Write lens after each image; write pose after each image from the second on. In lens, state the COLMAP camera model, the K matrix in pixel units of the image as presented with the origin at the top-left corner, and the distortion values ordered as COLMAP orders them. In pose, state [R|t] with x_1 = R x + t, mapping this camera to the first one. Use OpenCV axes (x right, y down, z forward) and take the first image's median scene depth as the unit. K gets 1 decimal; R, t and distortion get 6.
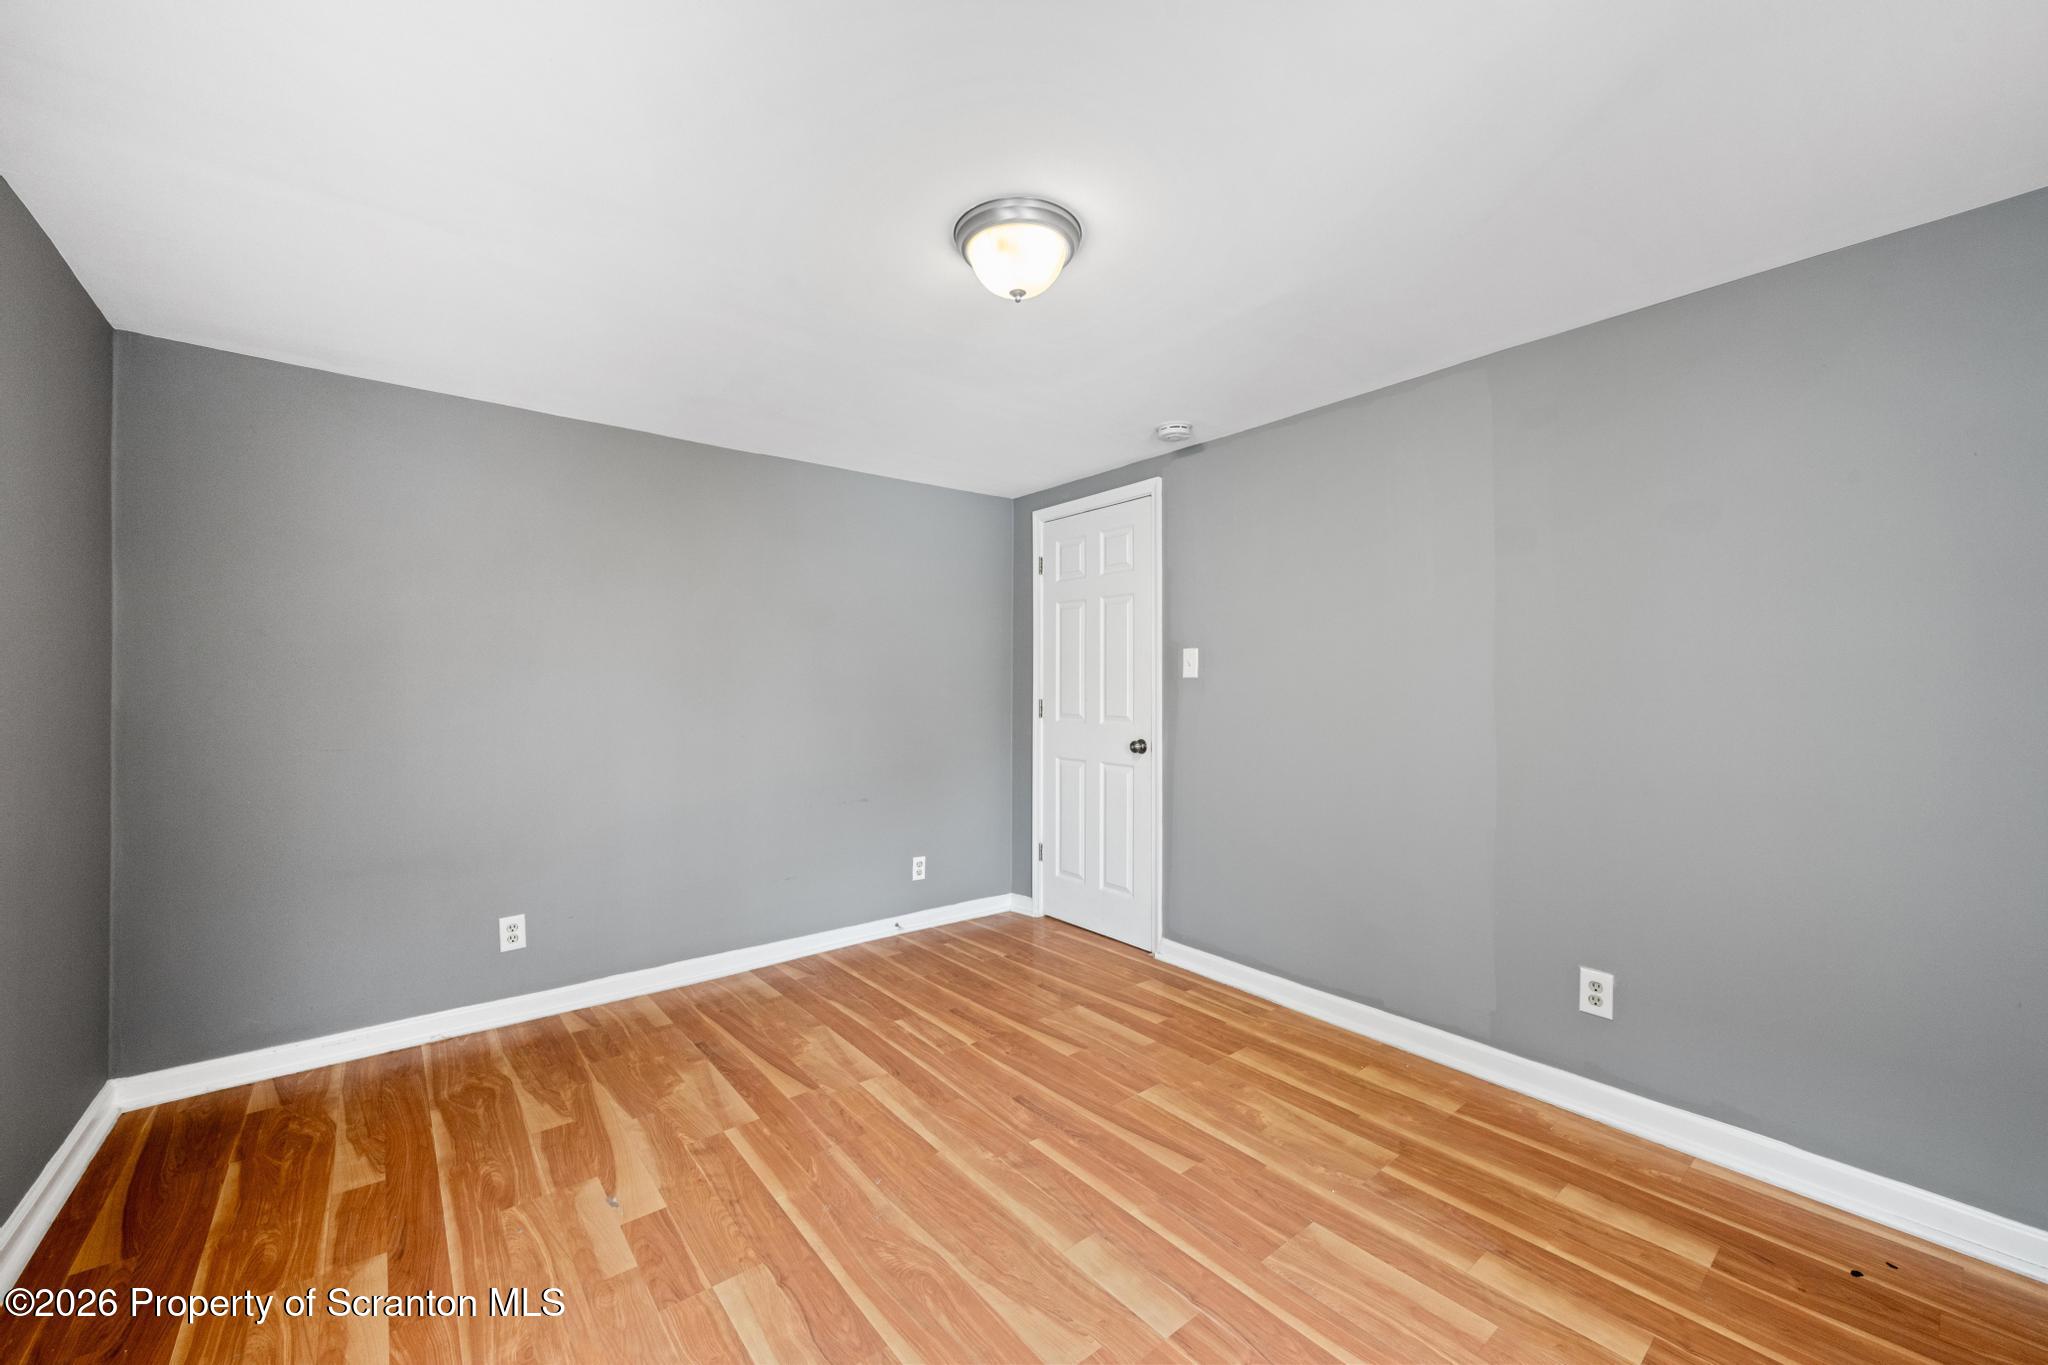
lens RADIAL K [[801.9, 0, 1024.4], [0, 801.9, 682.4], [0, 0, 1]] dist [-0.000615, -0.000385]
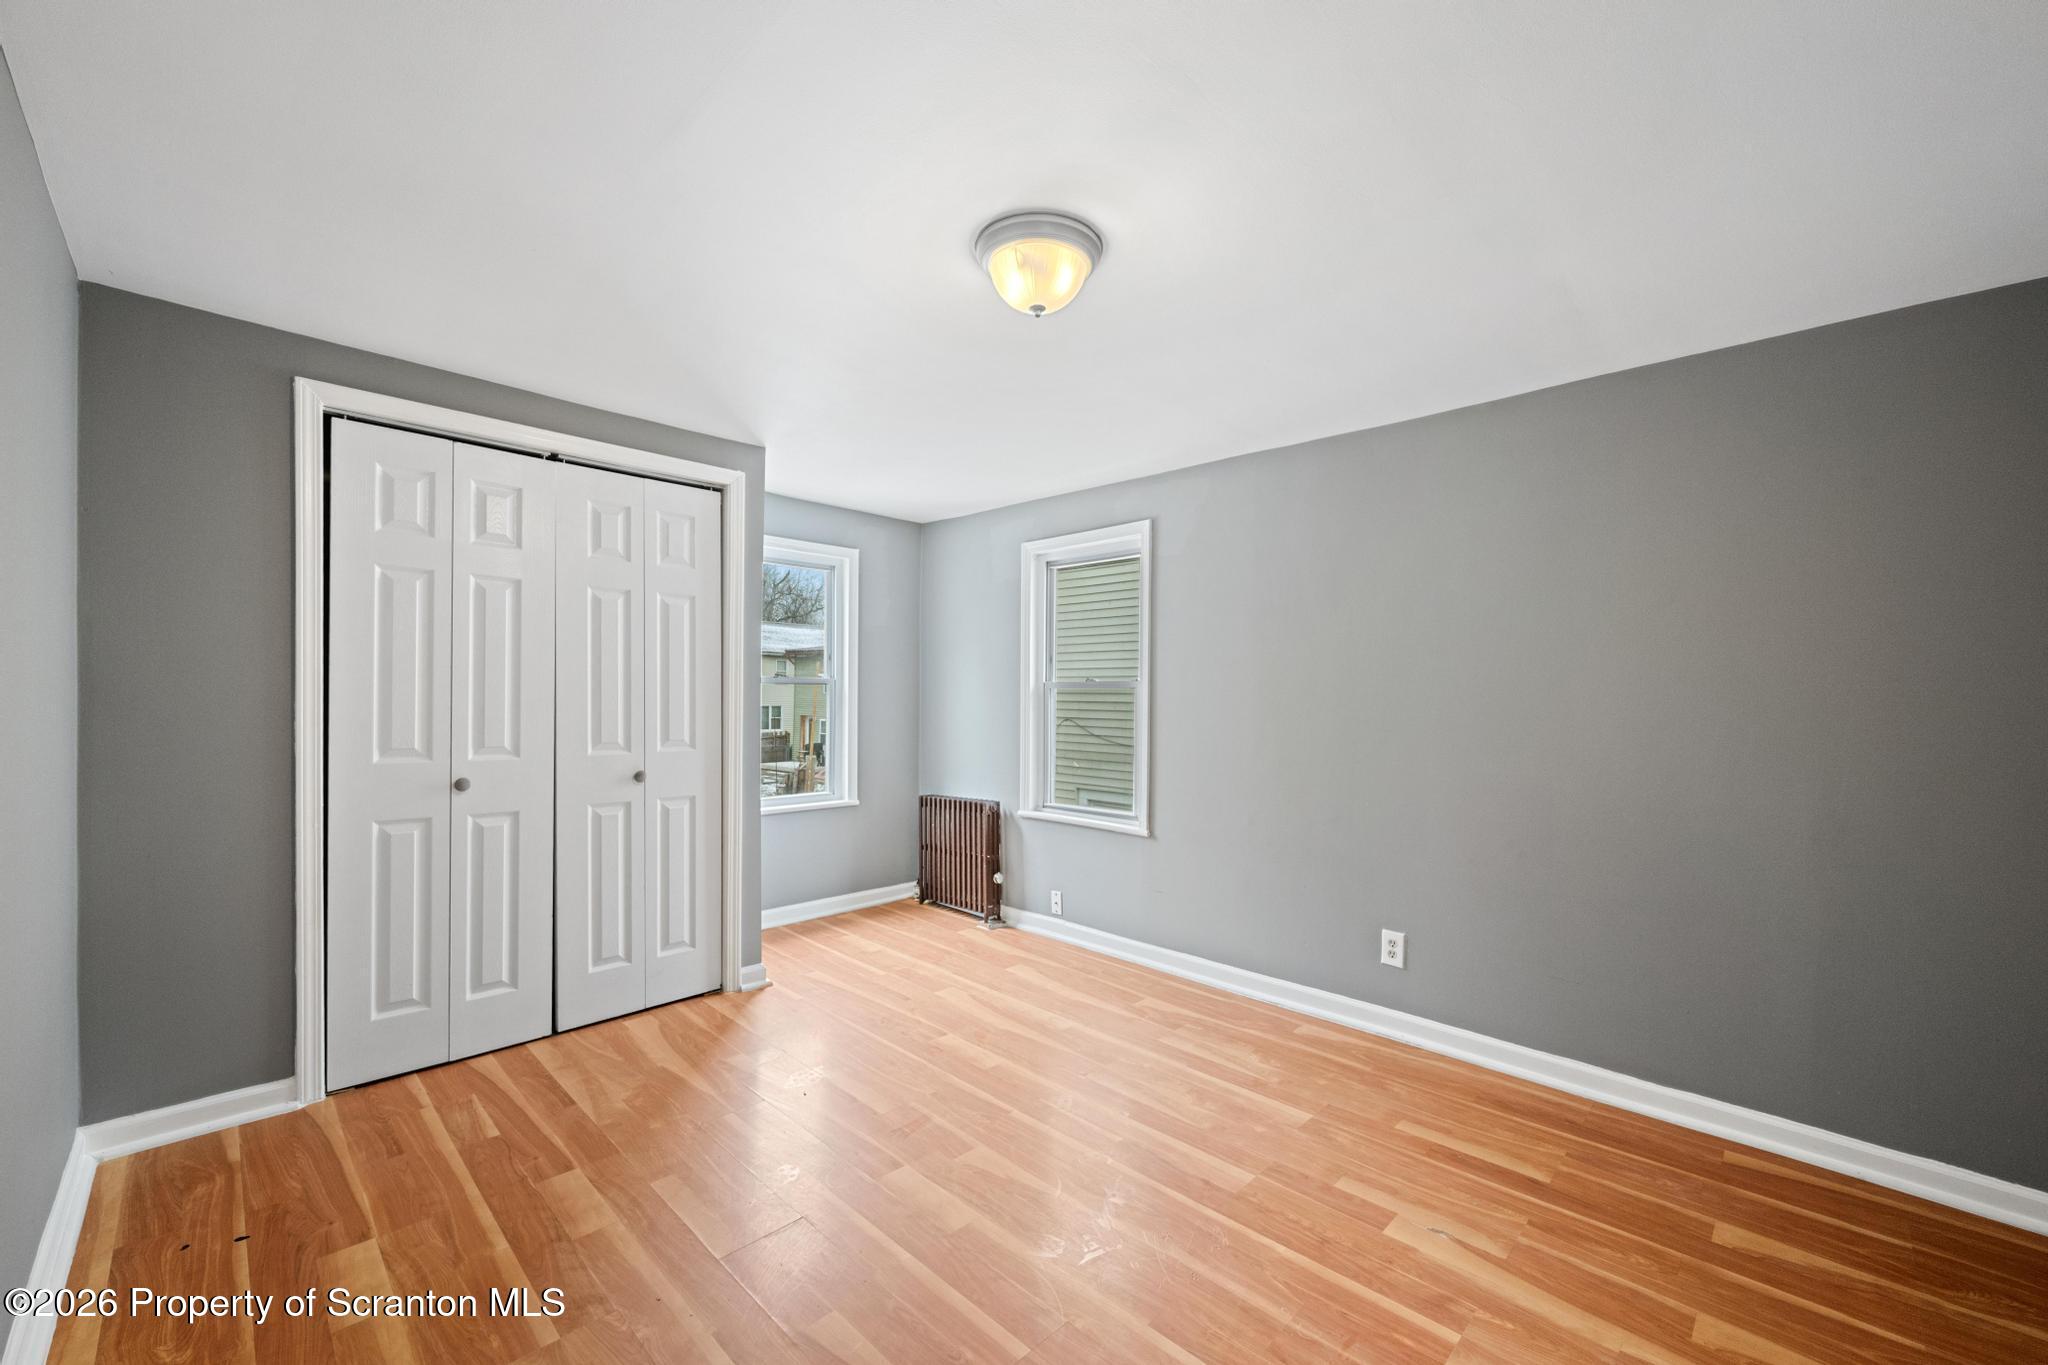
lens RADIAL K [[801.9, 0, 1020.1], [0, 801.9, 708.5], [0, 0, 1]] dist [-0.000615, -0.000385]
pose [[-0.994406, -0.010433, -0.105111, 0.093152], [-0.011296, 0.999907, 0.007622, 0.006135], [0.105022, 0.008767, -0.994431, 1.655467]]
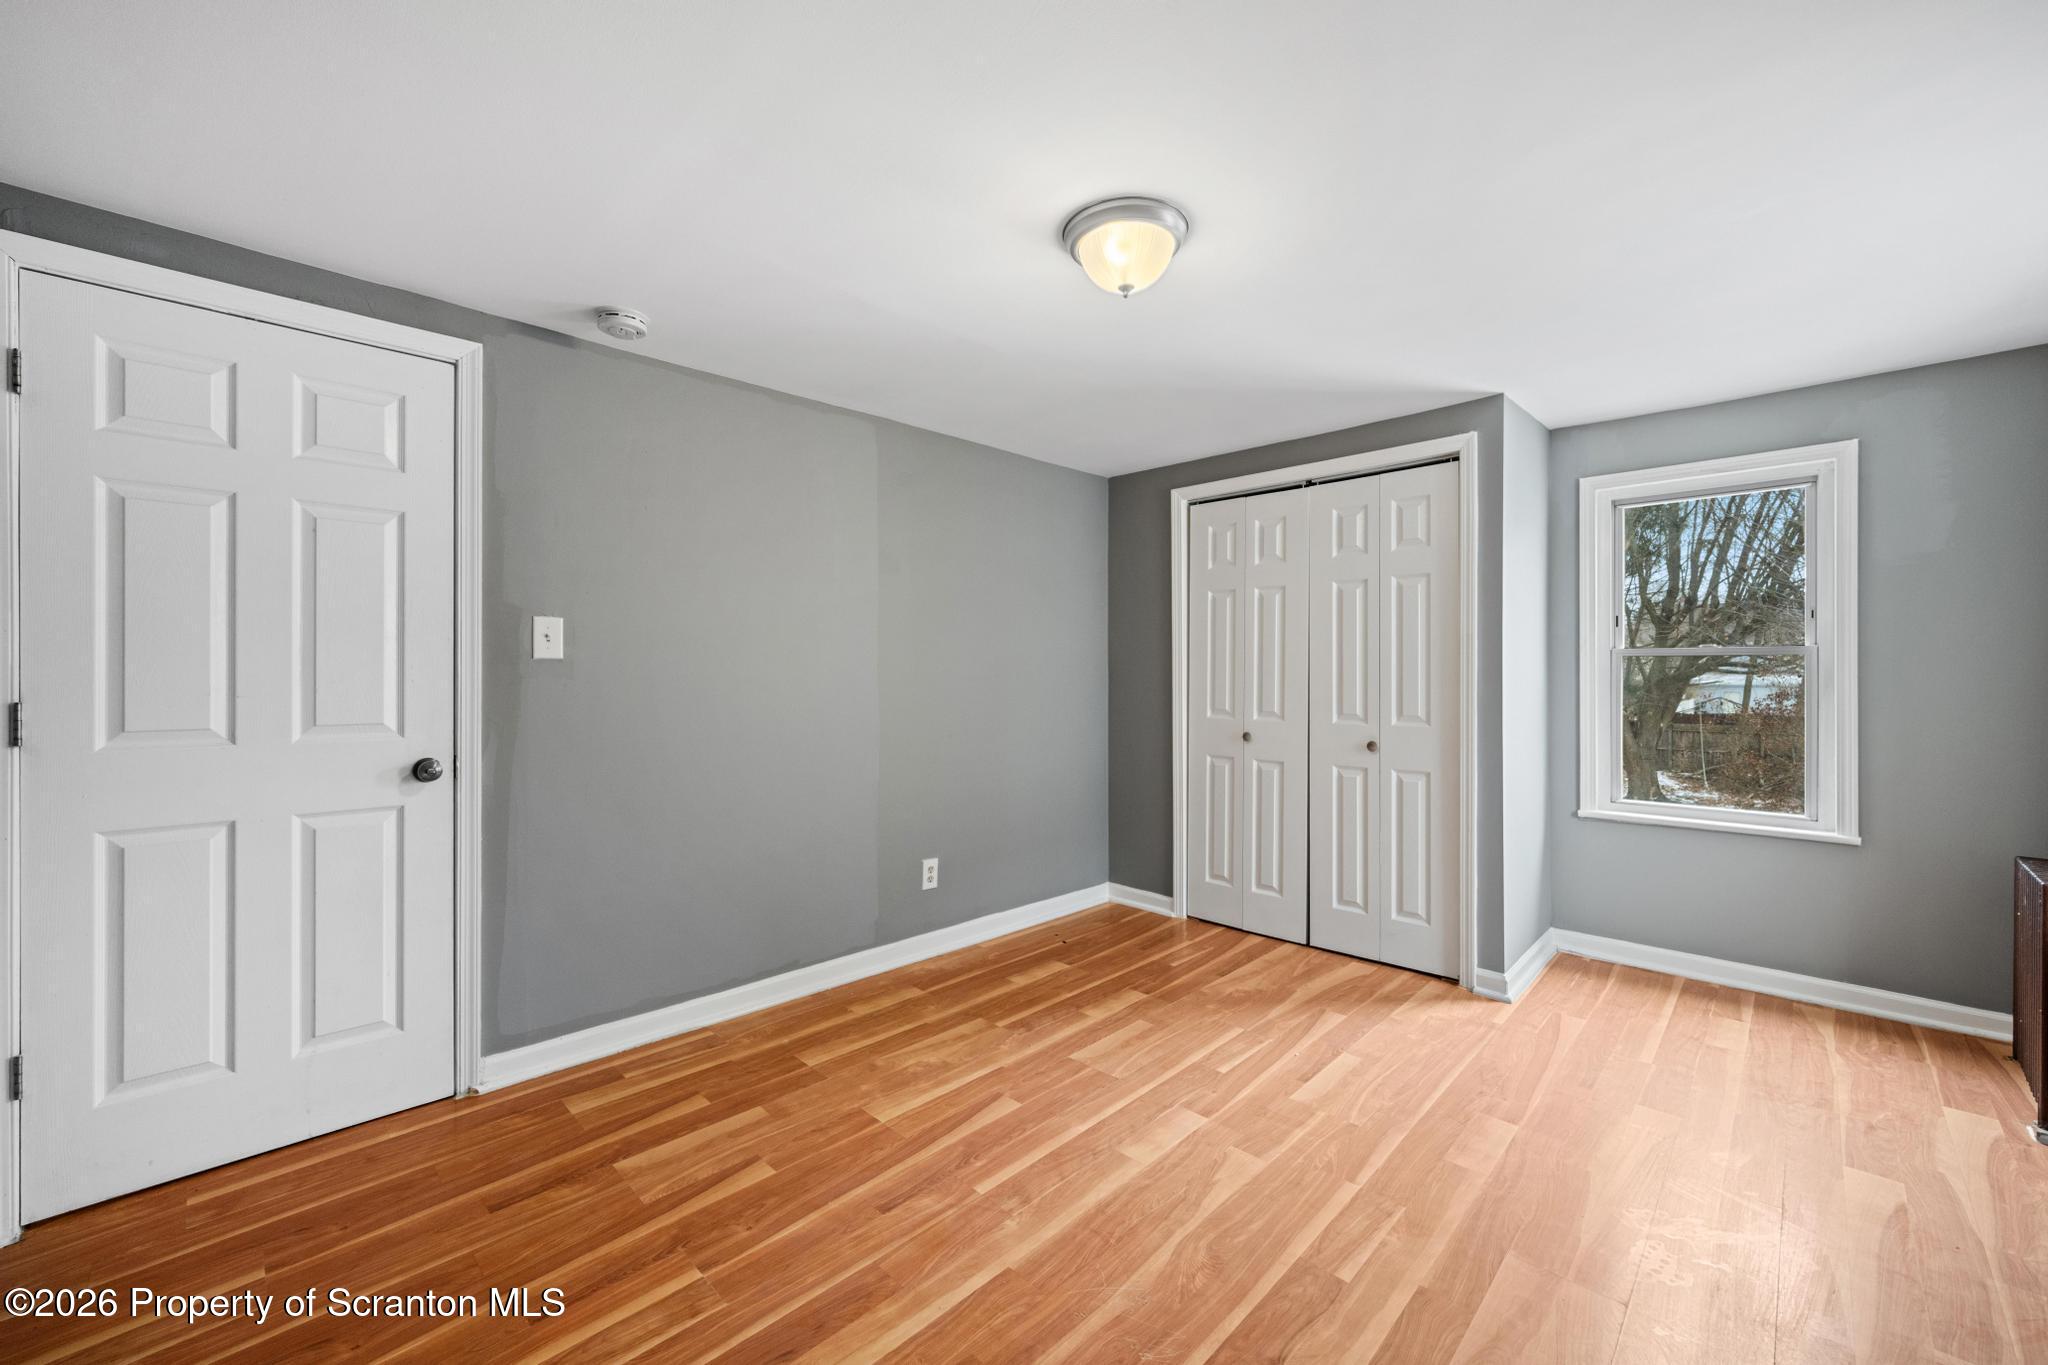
lens RADIAL K [[801.9, 0, 1031.3], [0, 801.9, 675.5], [0, 0, 1]] dist [-0.000615, -0.000385]
pose [[-0.117594, -0.003165, 0.993057, -0.845706], [-0.006293, 0.999977, 0.002442, 0.007287], [-0.993042, -0.005962, -0.117612, 1.029462]]
